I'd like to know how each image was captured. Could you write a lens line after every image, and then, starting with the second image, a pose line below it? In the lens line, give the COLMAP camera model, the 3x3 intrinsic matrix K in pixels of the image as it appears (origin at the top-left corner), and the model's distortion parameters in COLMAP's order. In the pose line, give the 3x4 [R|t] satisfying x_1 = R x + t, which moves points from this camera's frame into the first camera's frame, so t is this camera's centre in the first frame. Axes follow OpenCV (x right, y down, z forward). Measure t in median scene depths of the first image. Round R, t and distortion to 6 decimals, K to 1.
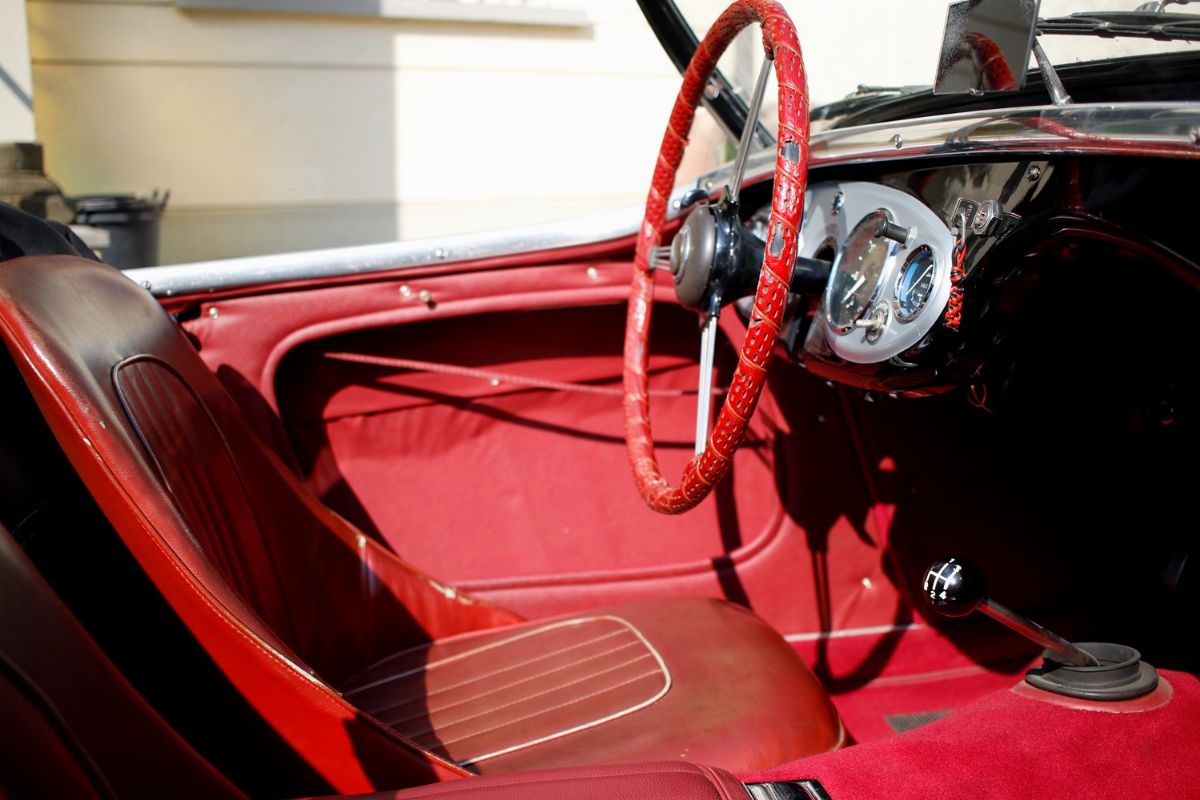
lens RADIAL K [[1574.5, 0, 600.0], [0, 1574.5, 400.0], [0, 0, 1]] dist [-0.017304, 0.029223]
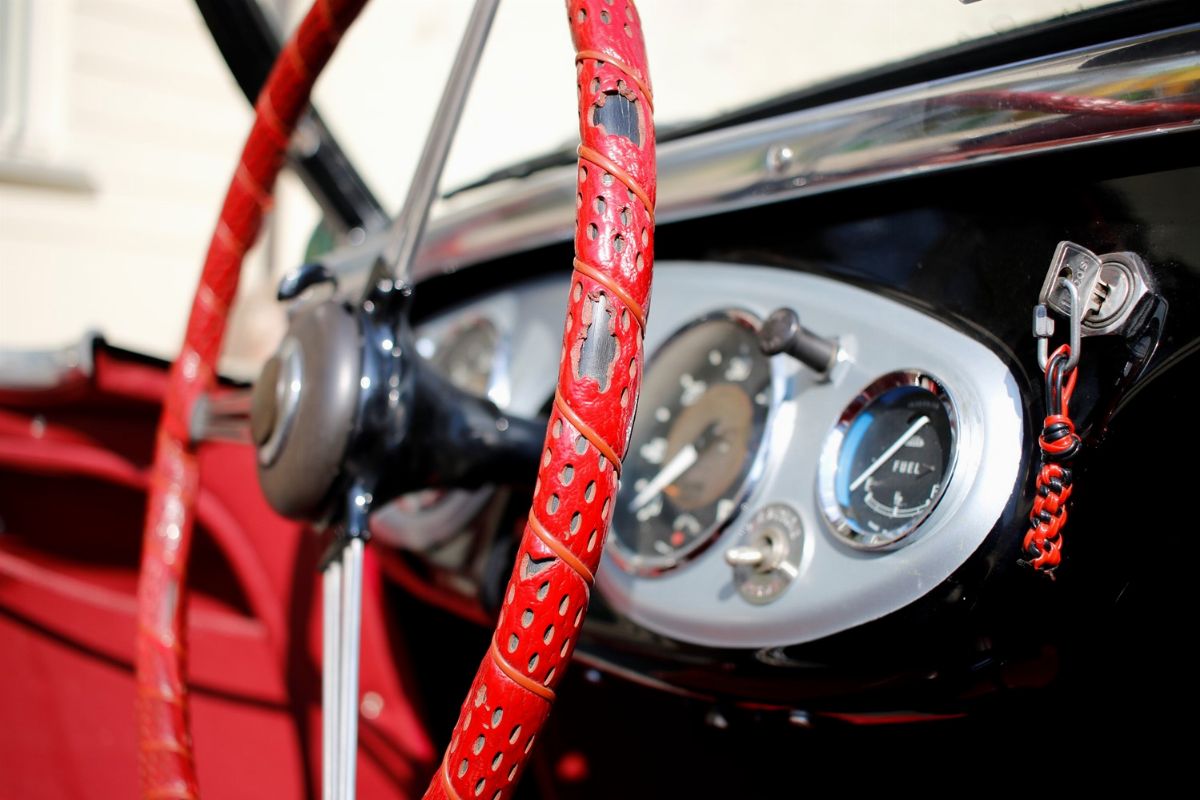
lens RADIAL K [[1300.9, 0, 600.1], [0, 1300.9, 403.6], [0, 0, 1]] dist [-0.080781, 0.012369]
pose [[0.932584, 0.024753, 0.360104, 0.003625], [0.024173, 0.991123, -0.130730, -0.041152], [-0.360144, 0.130622, 0.923707, 0.629795]]
